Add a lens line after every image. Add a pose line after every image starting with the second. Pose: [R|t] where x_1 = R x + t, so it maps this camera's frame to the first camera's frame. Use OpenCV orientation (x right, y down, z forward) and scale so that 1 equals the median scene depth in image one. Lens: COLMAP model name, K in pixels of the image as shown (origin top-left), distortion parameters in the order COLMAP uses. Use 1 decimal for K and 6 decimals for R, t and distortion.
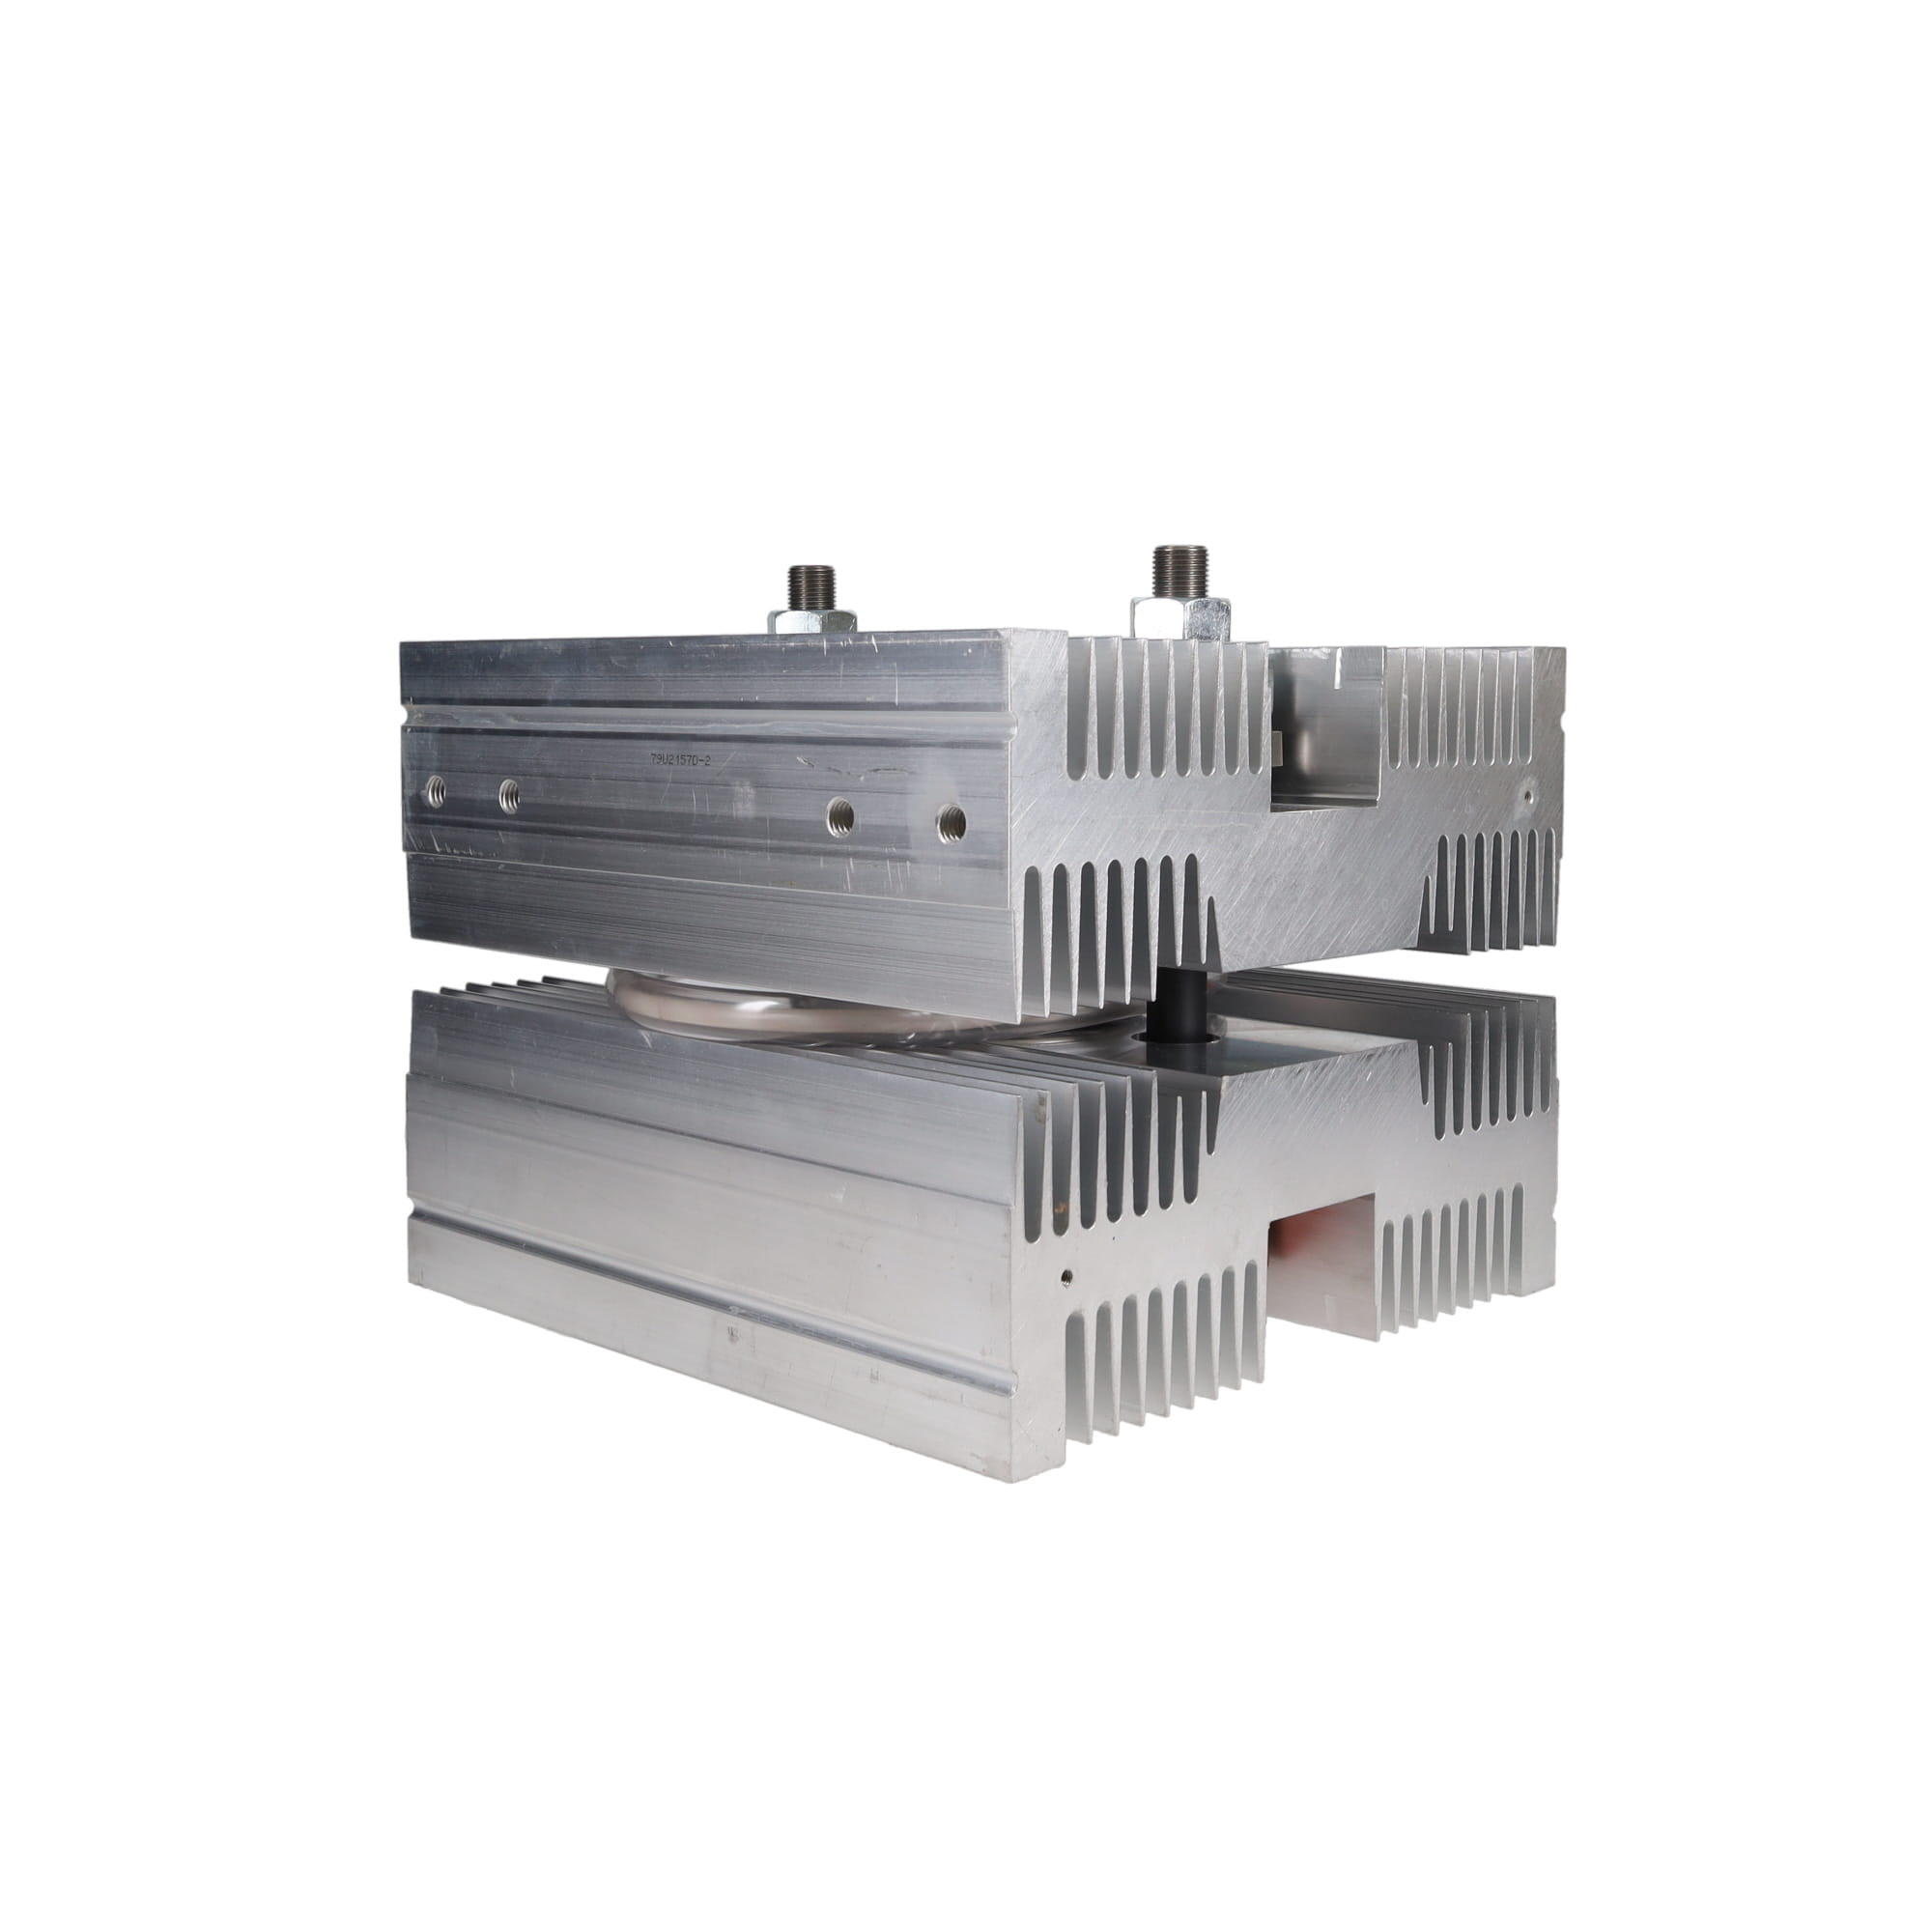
lens RADIAL K [[2308.9, 0, 959.9], [0, 2308.9, 986.4], [0, 0, 1]] dist [-0.015845, 0.000000]
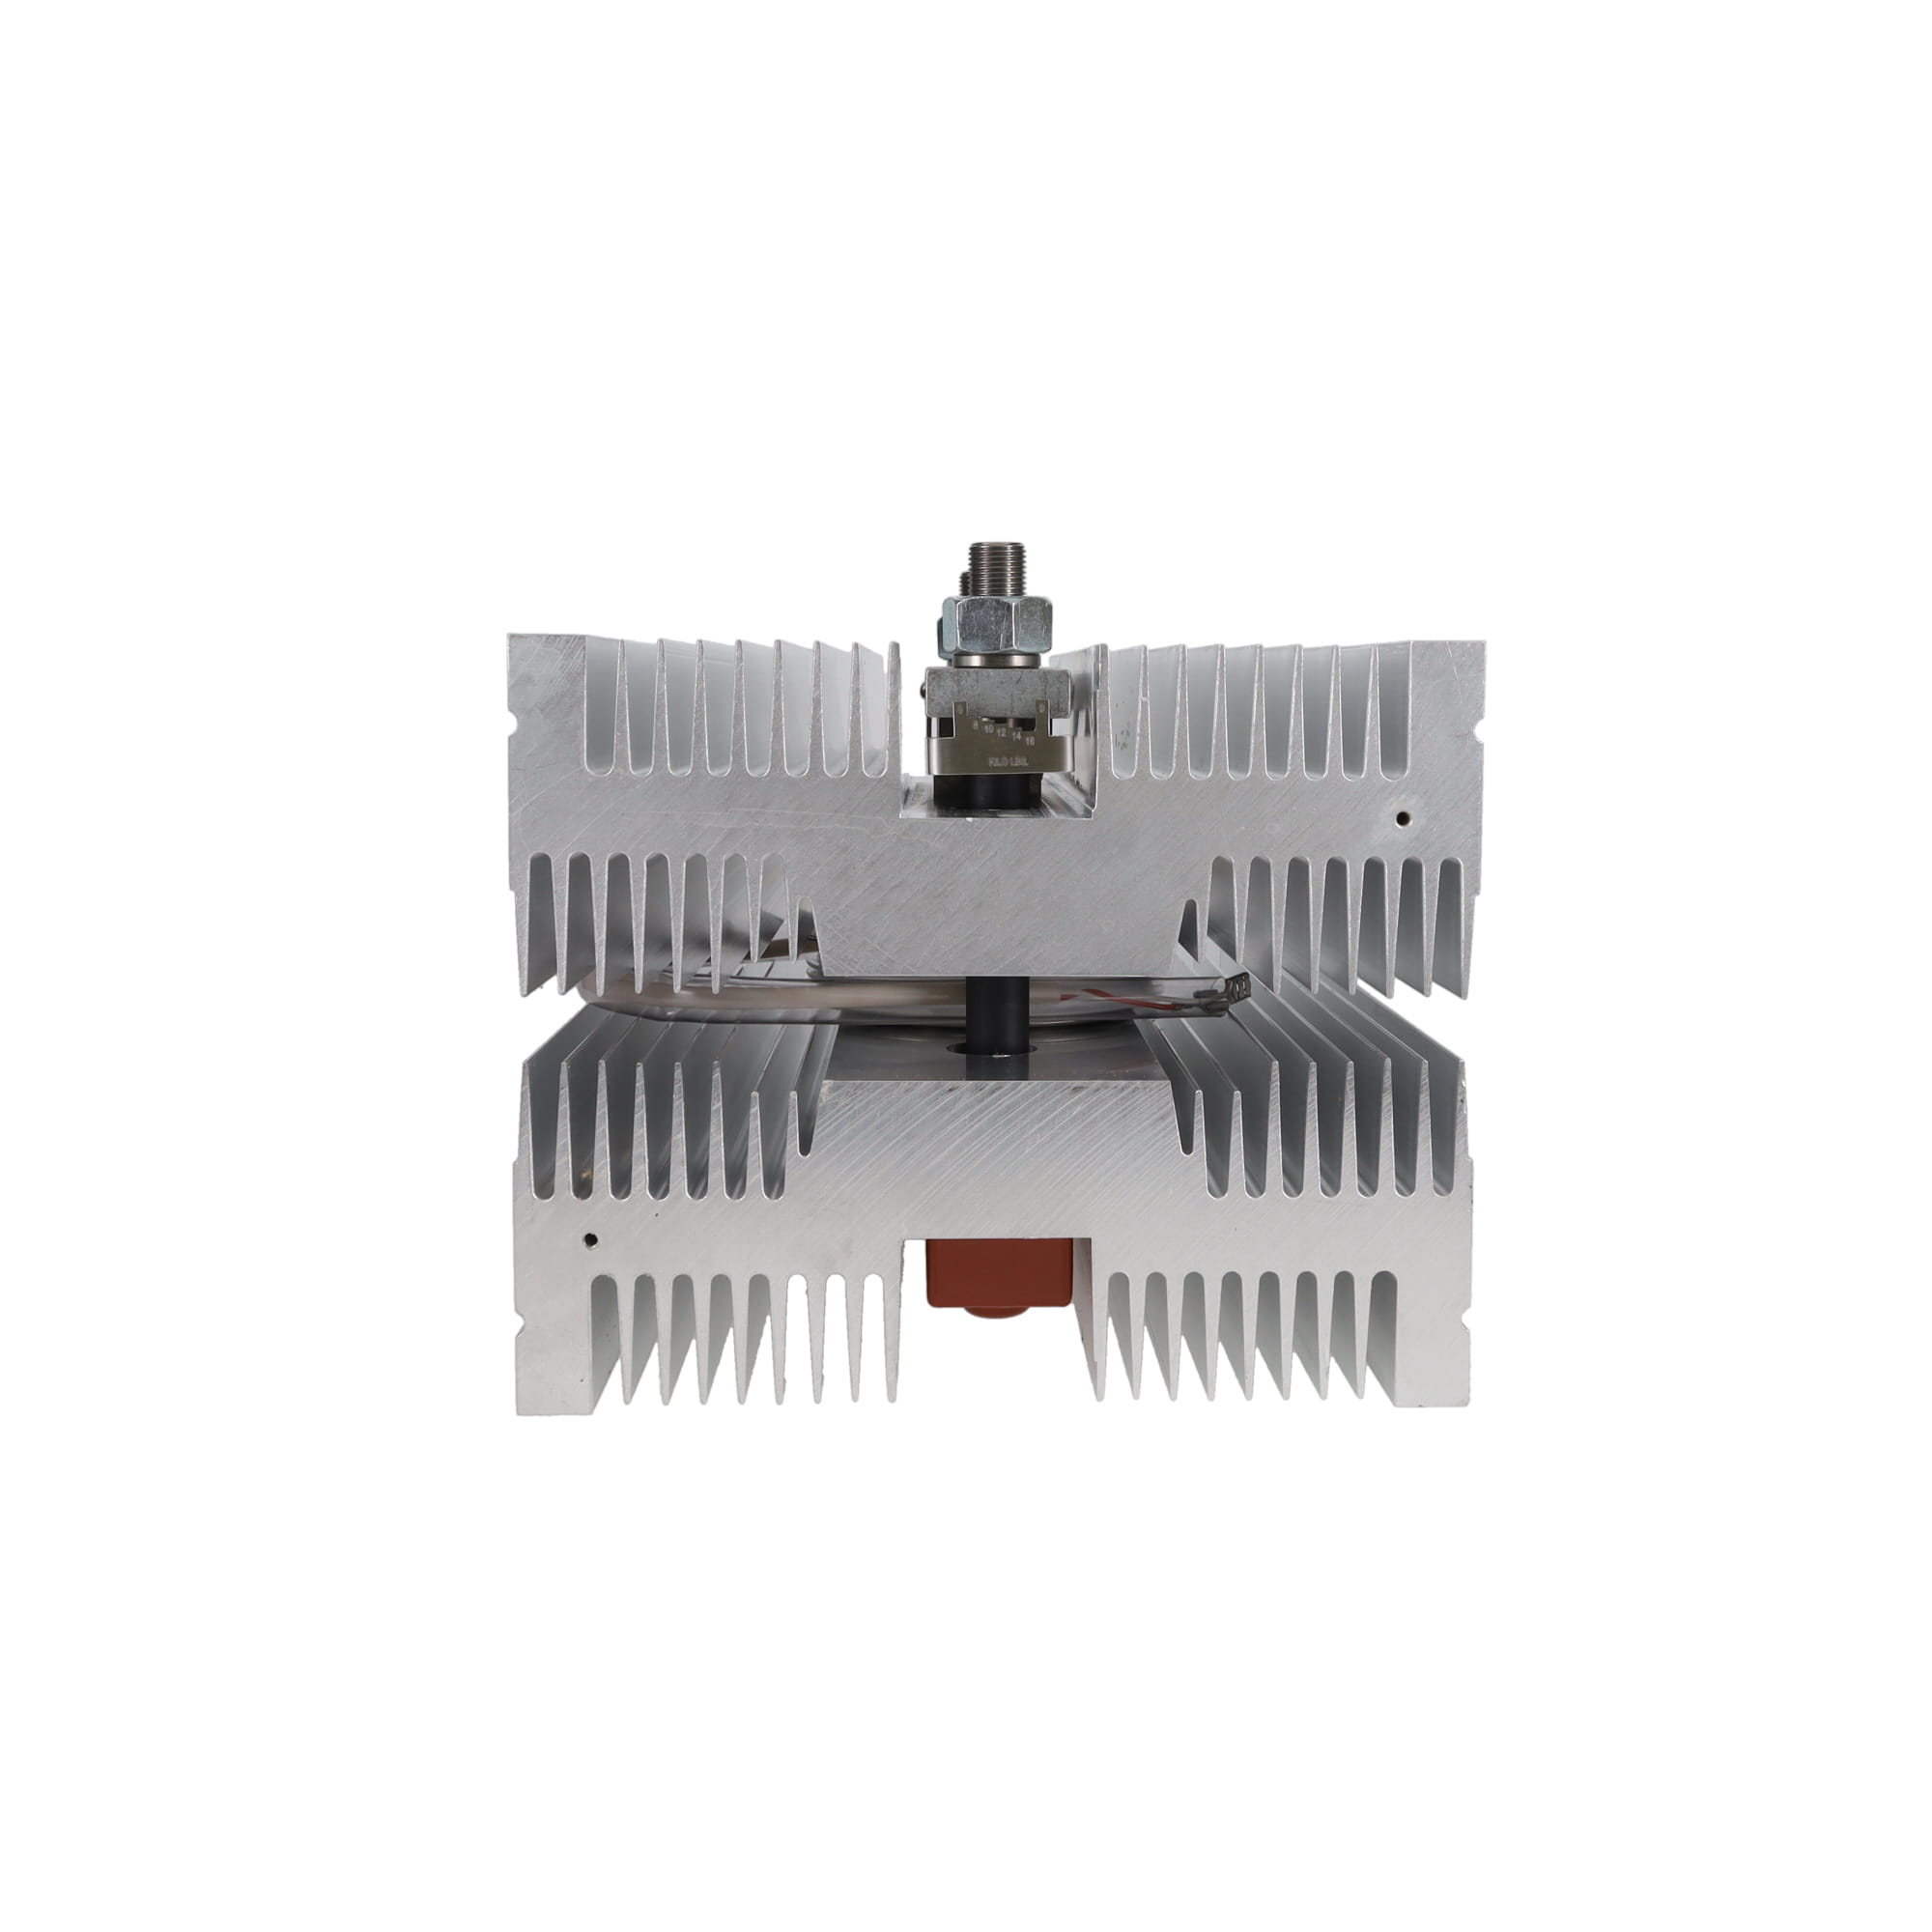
lens RADIAL K [[2308.9, 0, 971.8], [0, 2308.9, 965.7], [0, 0, 1]] dist [-0.015845, 0.000000]
pose [[0.723039, 0.087757, -0.685210, 0.800673], [-0.093419, 0.995208, 0.028882, -0.042257], [0.684461, 0.043129, 0.727773, 0.303461]]
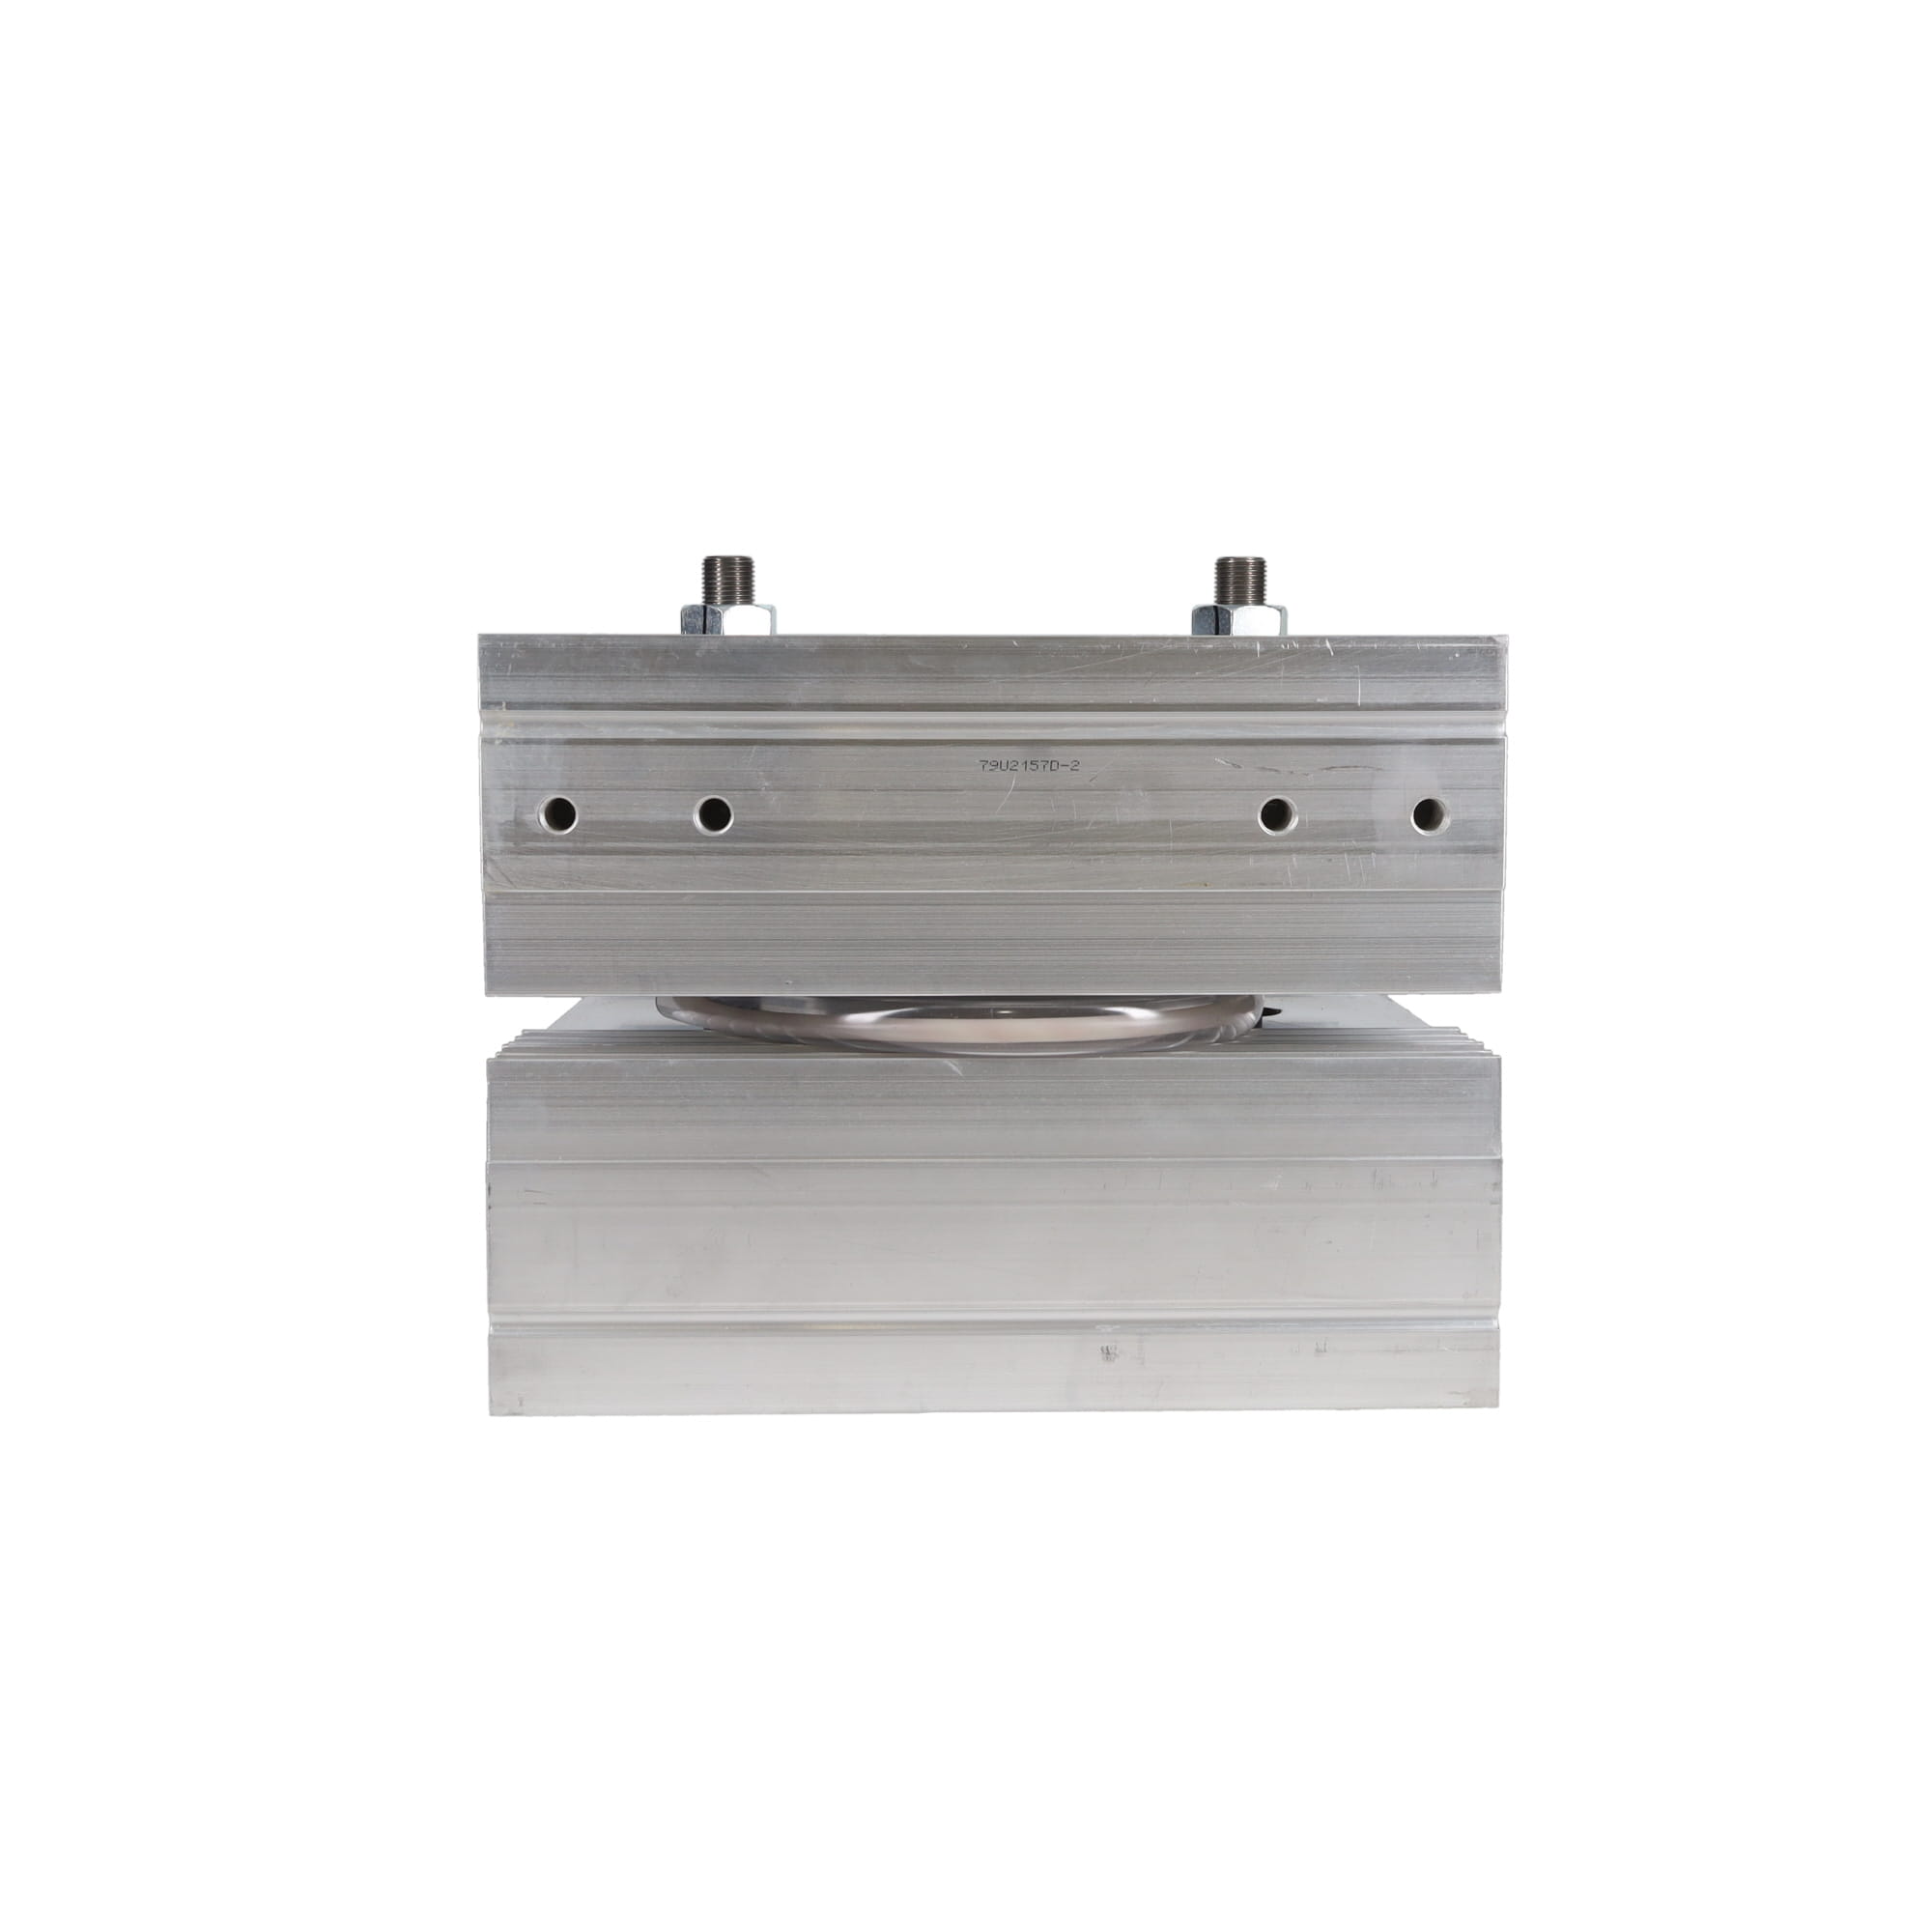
lens RADIAL K [[2308.9, 0, 956.1], [0, 2308.9, 953.2], [0, 0, 1]] dist [-0.015845, 0.000000]
pose [[0.699273, -0.086402, 0.709614, -0.815229], [0.093523, 0.995194, 0.029015, -0.051129], [-0.708711, 0.046076, 0.703993, 0.351806]]
